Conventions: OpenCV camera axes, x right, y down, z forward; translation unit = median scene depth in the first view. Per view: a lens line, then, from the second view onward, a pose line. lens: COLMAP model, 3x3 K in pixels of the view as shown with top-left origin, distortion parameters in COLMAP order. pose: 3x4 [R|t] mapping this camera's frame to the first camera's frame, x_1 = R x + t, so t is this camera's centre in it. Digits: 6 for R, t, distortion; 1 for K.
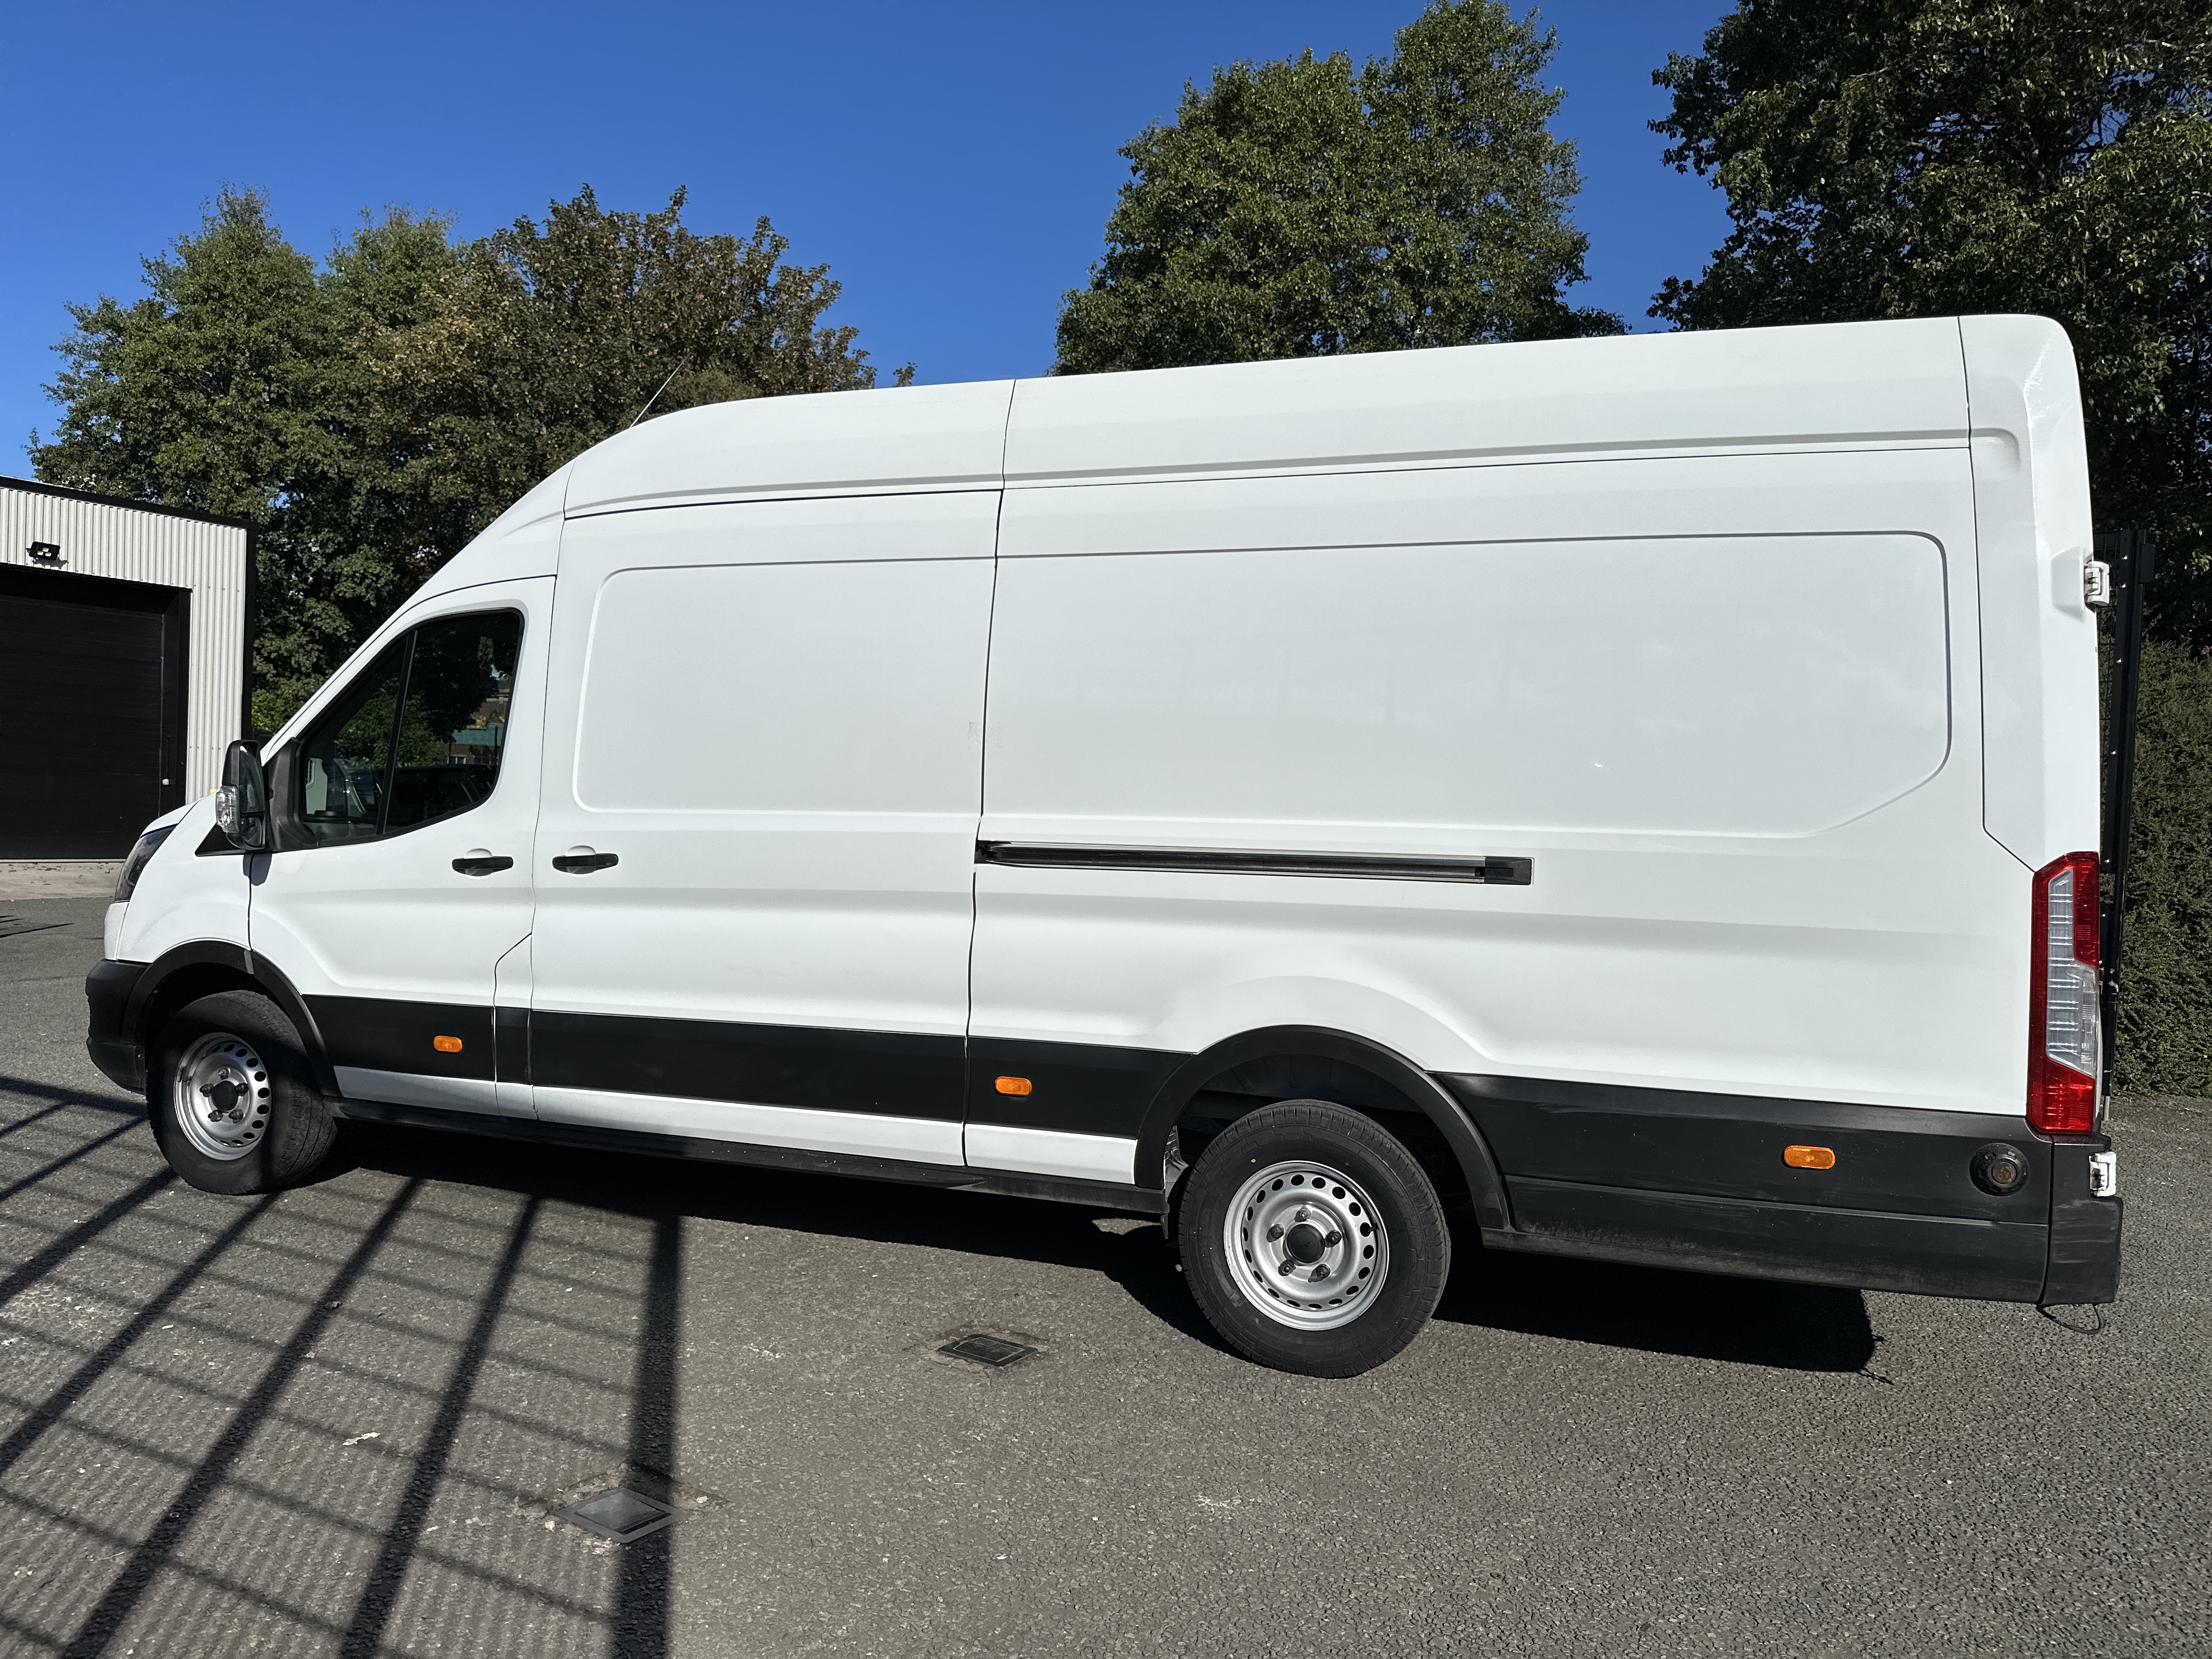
lens RADIAL K [[1531.7, 0, 1106.0], [0, 1531.7, 829.5], [0, 0, 1]] dist [0.084627, -0.122445]
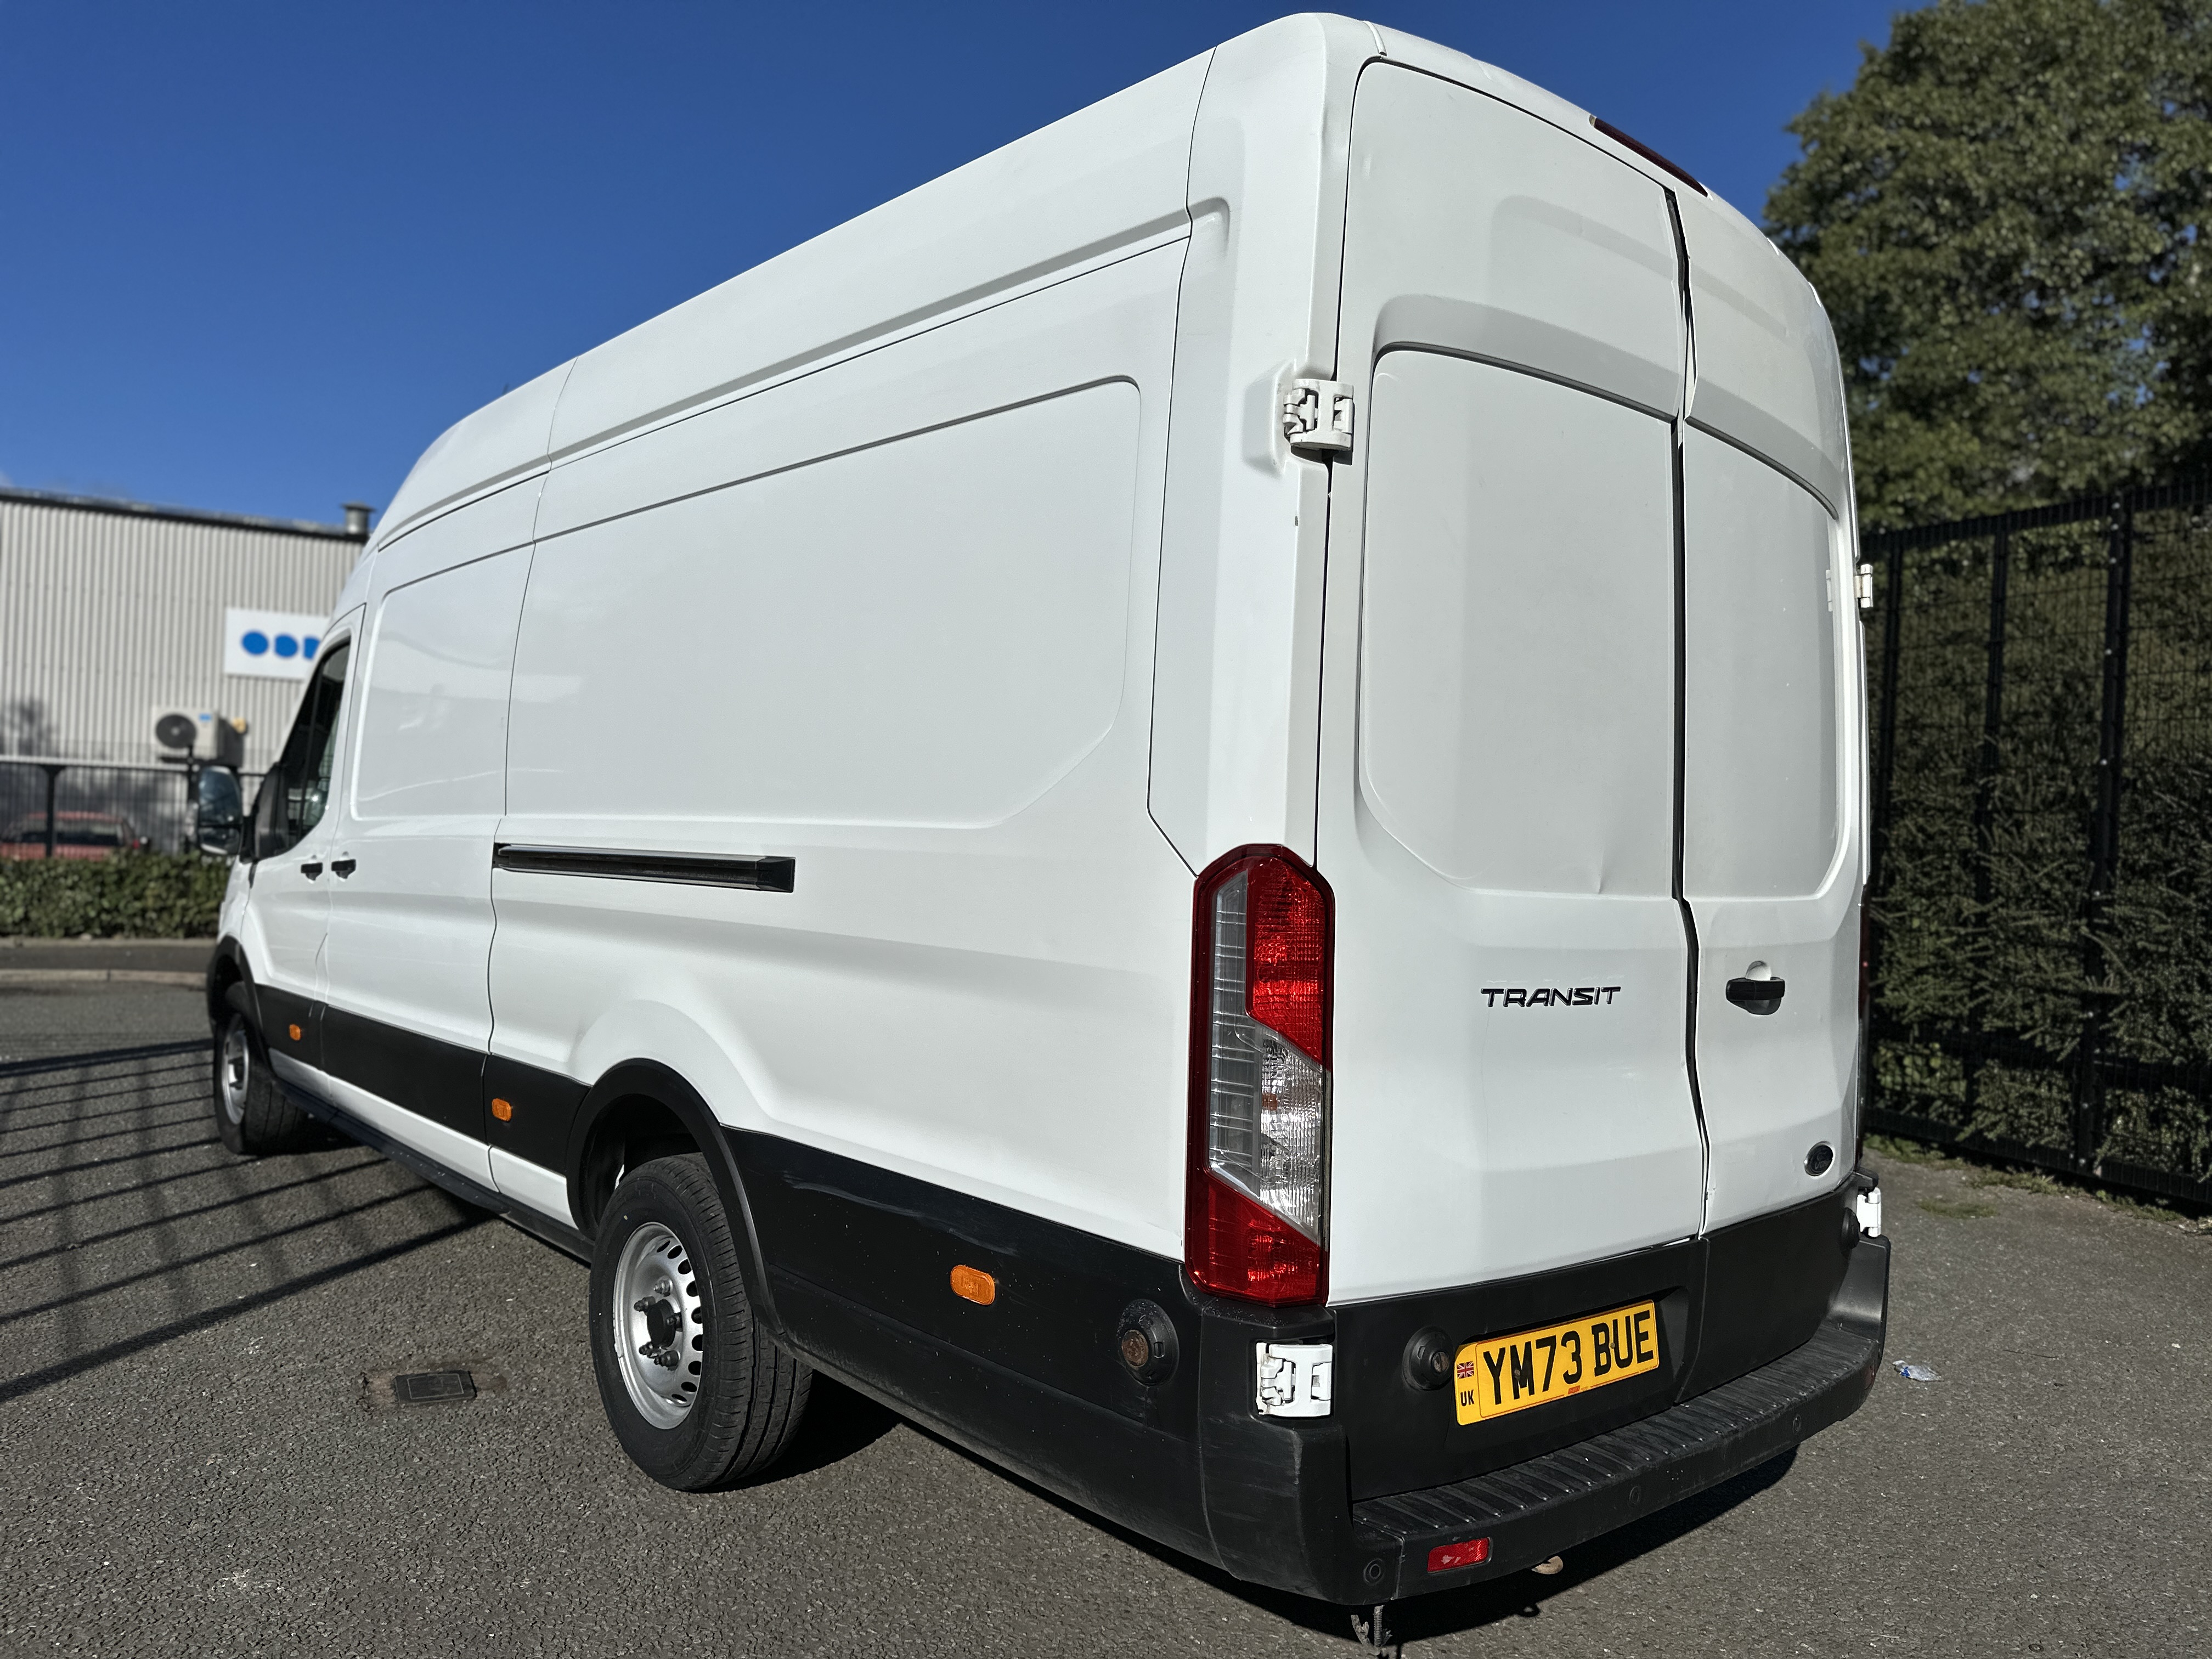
lens RADIAL K [[1557.9, 0, 1106.0], [0, 1557.9, 829.5], [0, 0, 1]] dist [0.001752, 0.002307]
pose [[0.877350, 0.000540, -0.479851, 0.698993], [-0.020480, 0.999130, -0.036321, 0.026180], [0.479414, 0.041694, 0.876598, 0.341414]]
